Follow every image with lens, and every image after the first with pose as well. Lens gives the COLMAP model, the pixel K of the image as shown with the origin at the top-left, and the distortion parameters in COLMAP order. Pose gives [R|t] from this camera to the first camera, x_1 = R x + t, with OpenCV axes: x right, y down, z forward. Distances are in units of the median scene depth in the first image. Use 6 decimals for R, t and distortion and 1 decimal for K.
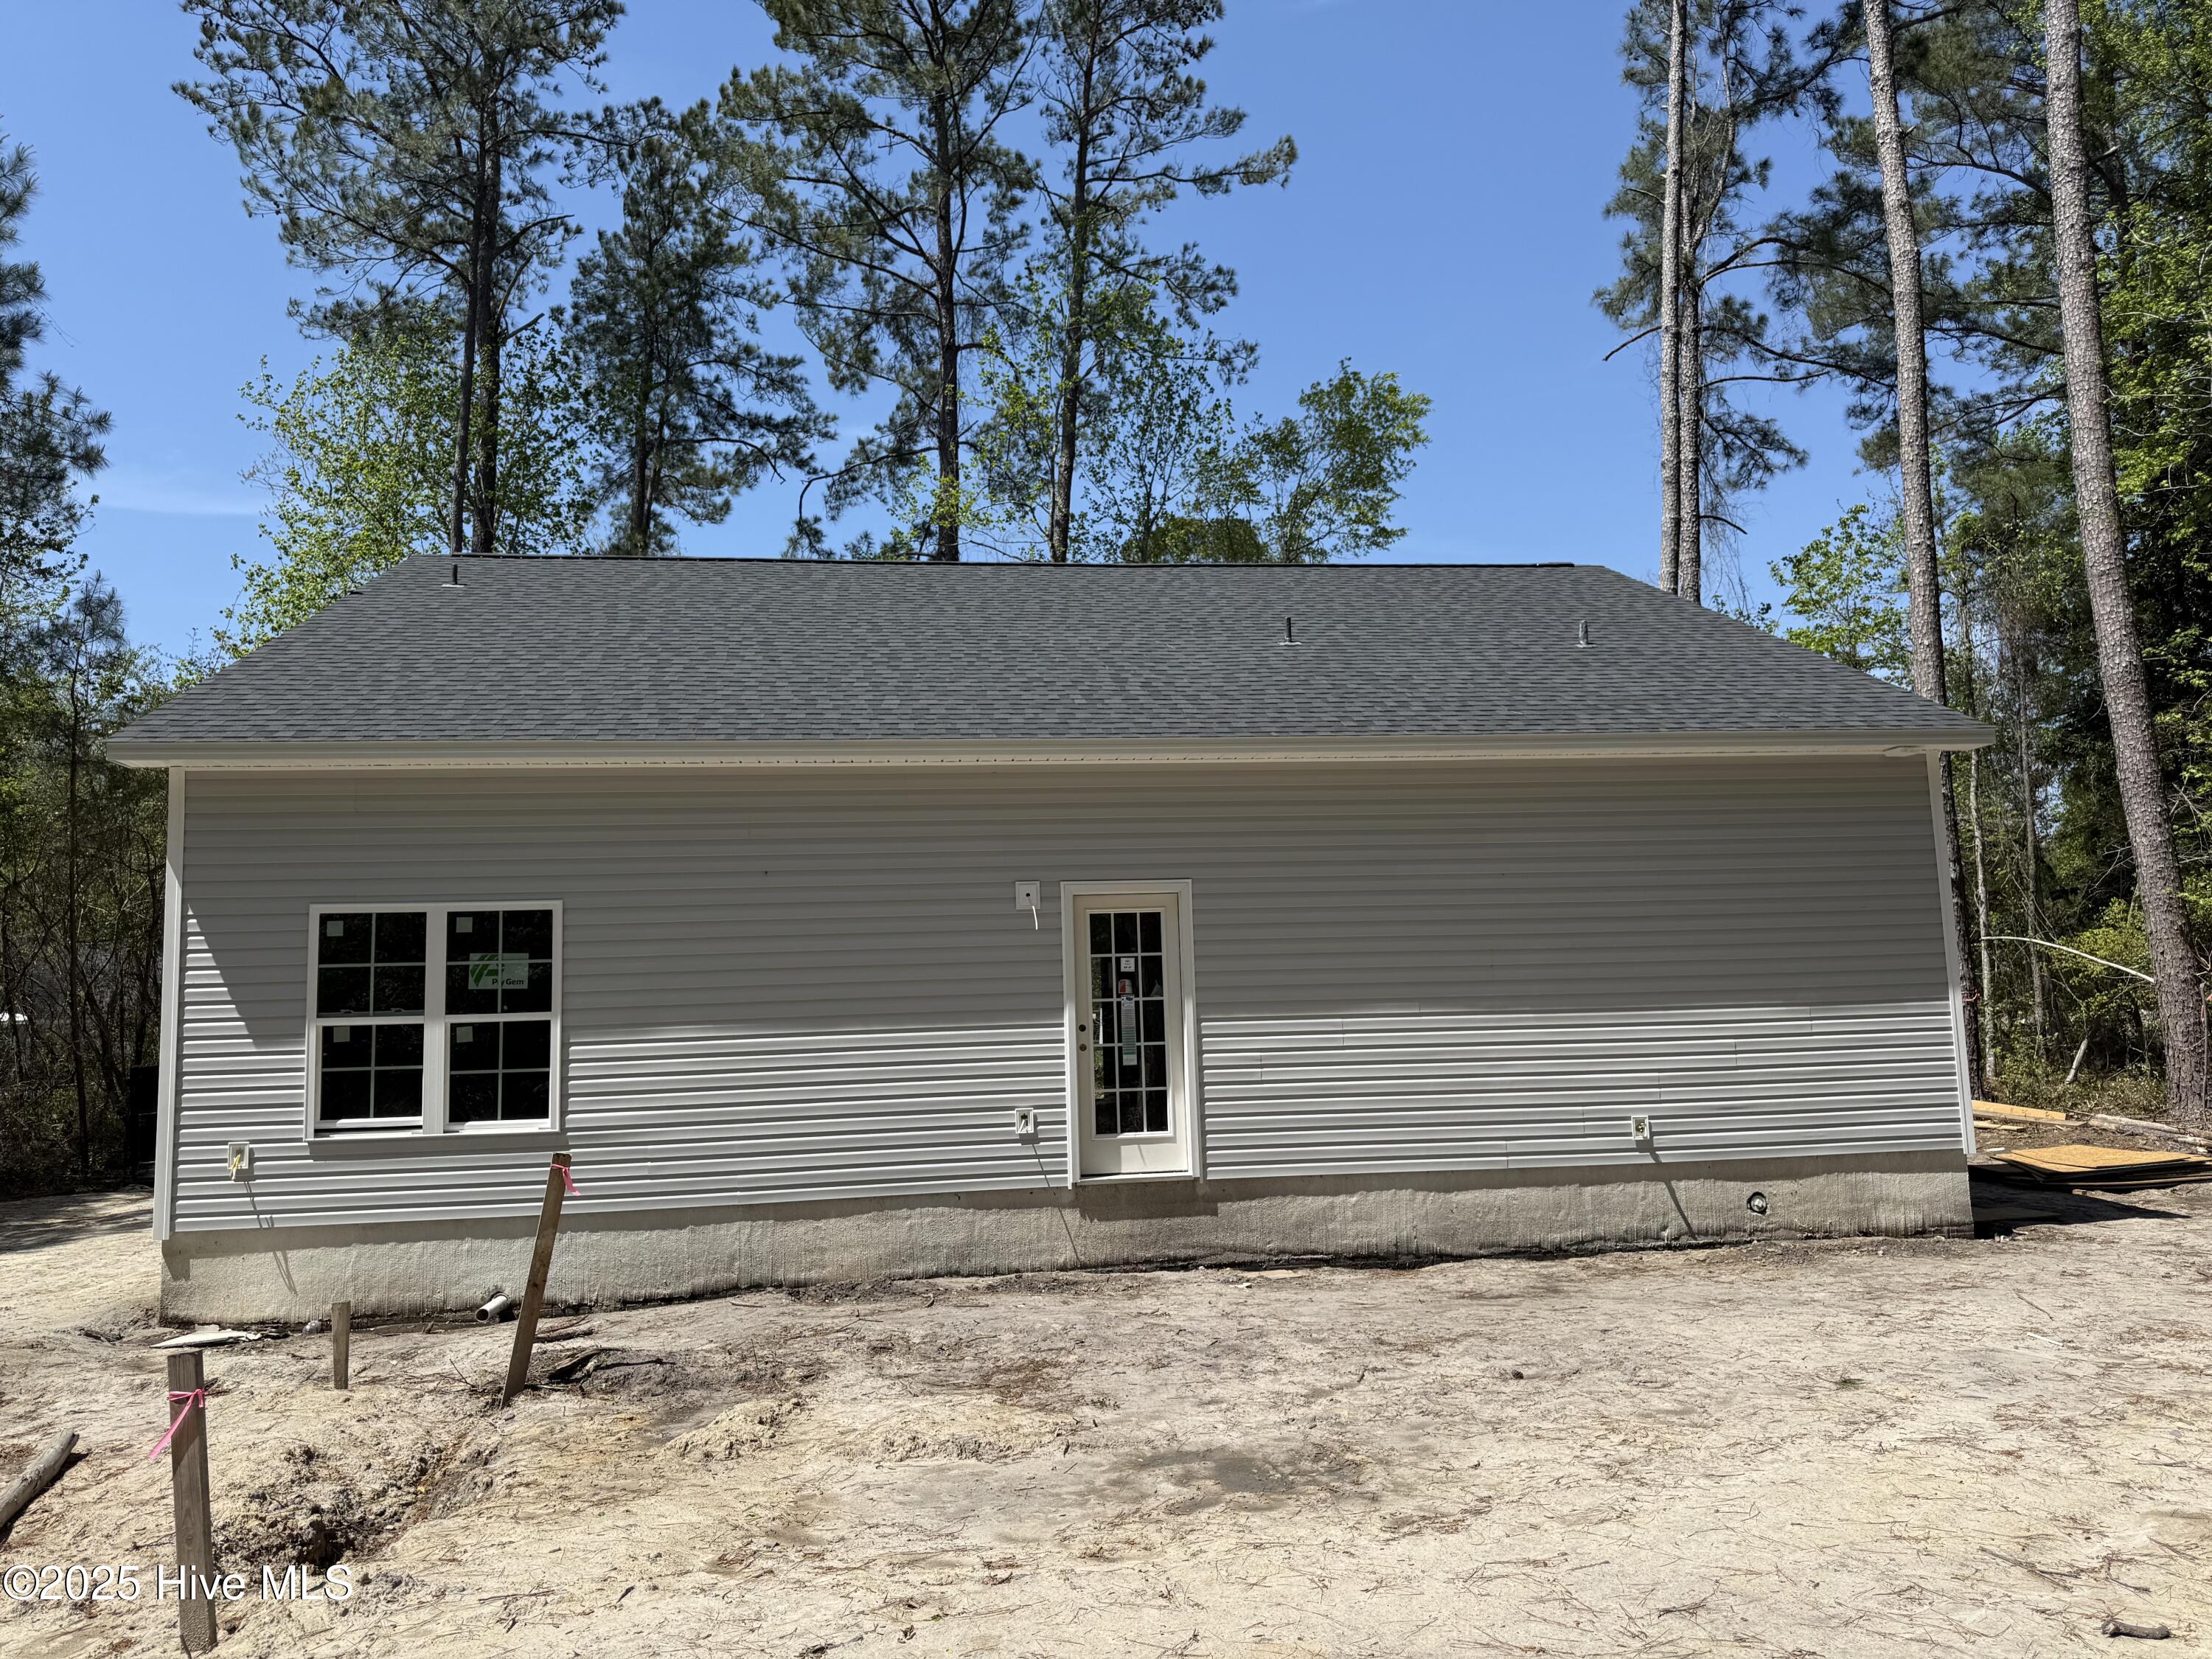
lens RADIAL K [[1524.2, 0, 1215.1], [0, 1524.2, 815.8], [0, 0, 1]] dist [0.066037, -0.071663]
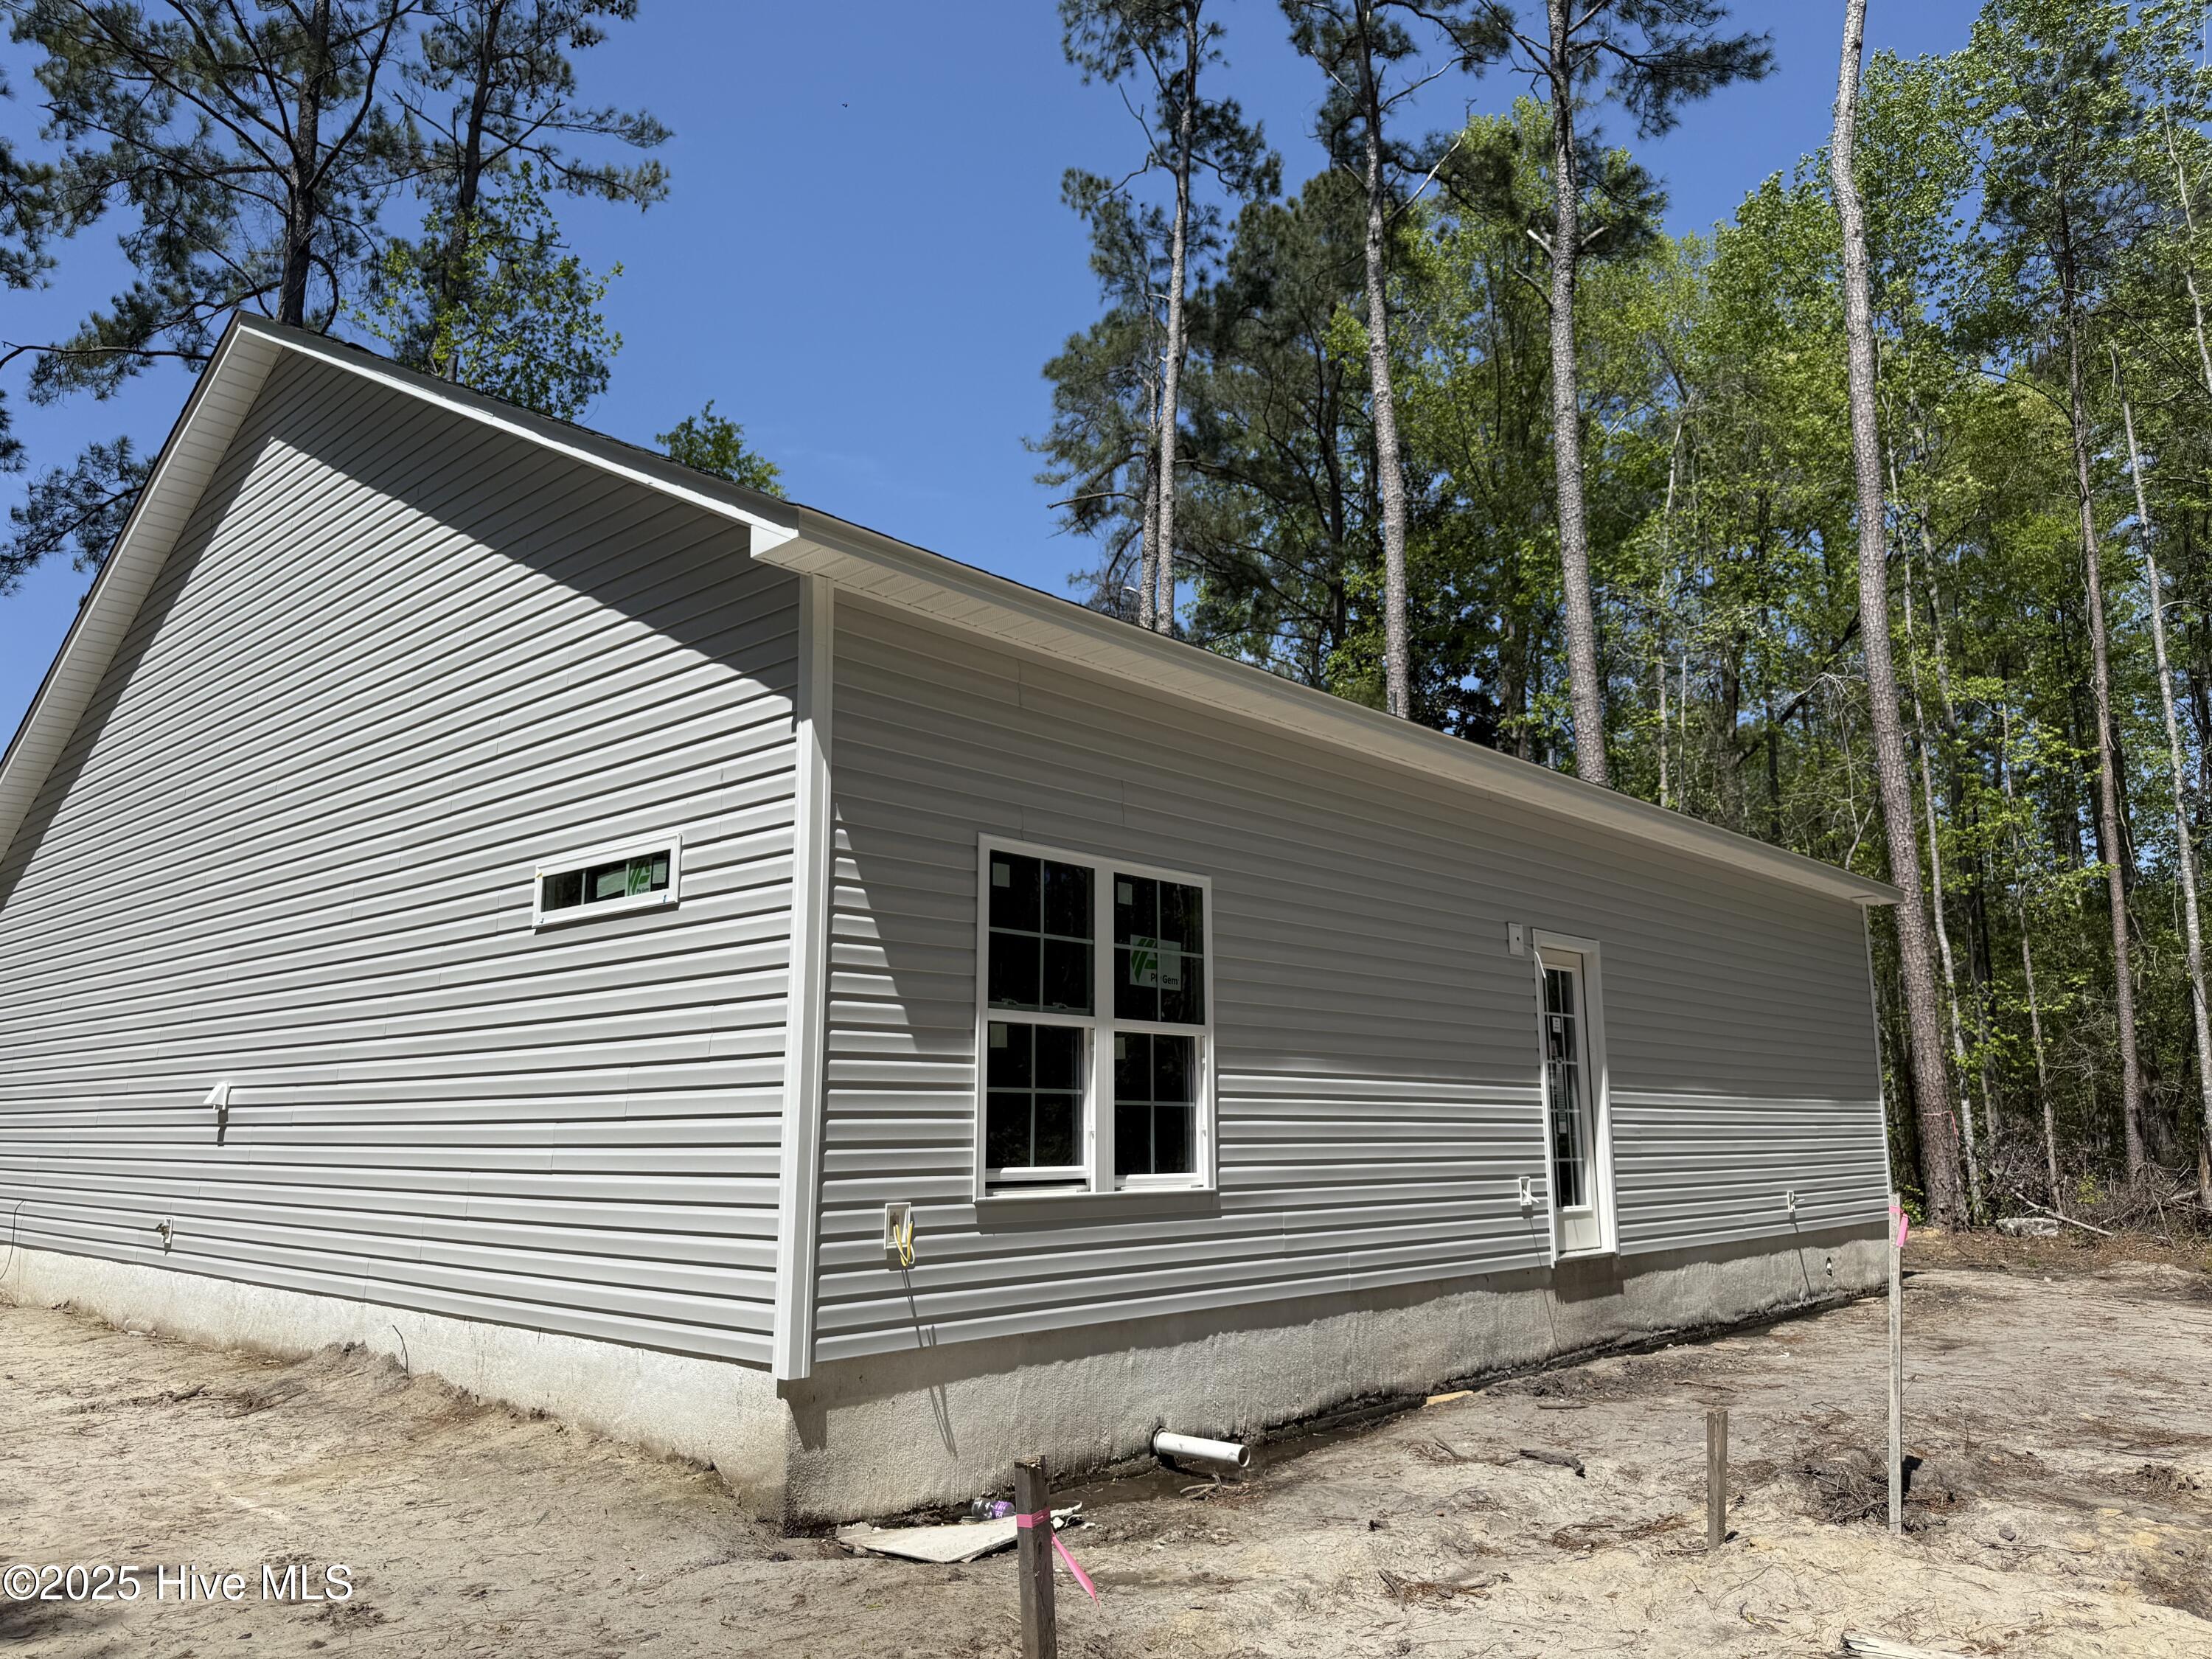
lens RADIAL K [[1507.4, 0, 1106.0], [0, 1507.4, 829.5], [0, 0, 1]] dist [0.109793, -0.138204]
pose [[0.775395, 0.150158, 0.613364, -0.929979], [-0.098723, 0.988199, -0.117120, 0.124523], [-0.623712, 0.030261, 0.781068, 0.465477]]
